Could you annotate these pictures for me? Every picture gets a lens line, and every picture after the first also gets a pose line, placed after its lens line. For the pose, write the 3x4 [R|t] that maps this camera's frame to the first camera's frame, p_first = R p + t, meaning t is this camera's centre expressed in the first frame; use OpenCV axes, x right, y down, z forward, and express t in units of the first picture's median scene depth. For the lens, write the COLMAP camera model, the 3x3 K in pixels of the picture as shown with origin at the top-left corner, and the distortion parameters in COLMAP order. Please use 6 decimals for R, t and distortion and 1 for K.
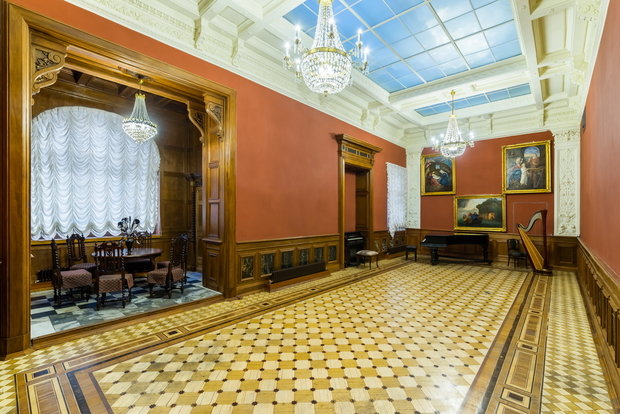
lens RADIAL K [[276.1, 0, 310.0], [0, 276.1, 207.0], [0, 0, 1]] dist [-0.007965, 0.000108]
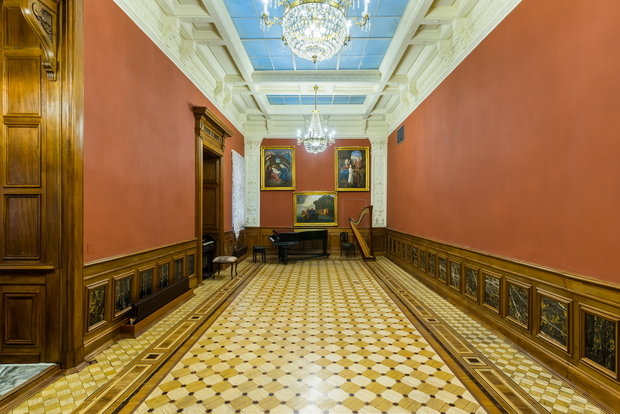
lens RADIAL K [[318.8, 0, 310.0], [0, 318.8, 207.0], [0, 0, 1]] dist [-0.000626, -0.000172]
pose [[0.751140, -0.005904, 0.660117, -0.237292], [-0.003935, 0.999902, 0.013420, -0.001434], [-0.660132, -0.012678, 0.751043, 0.137967]]
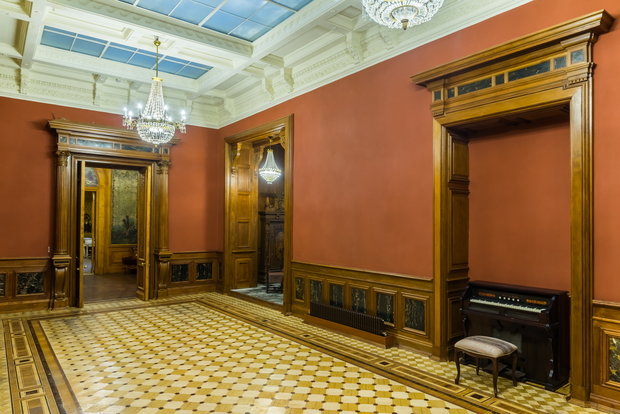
lens RADIAL K [[411.4, 0, 310.5], [0, 411.4, 219.0], [0, 0, 1]] dist [-0.000608, -0.000387]
pose [[-0.175068, -0.024831, -0.984243, 0.841965], [0.005425, 0.999642, -0.026184, 0.010330], [0.984541, -0.009923, -0.174871, 0.918458]]
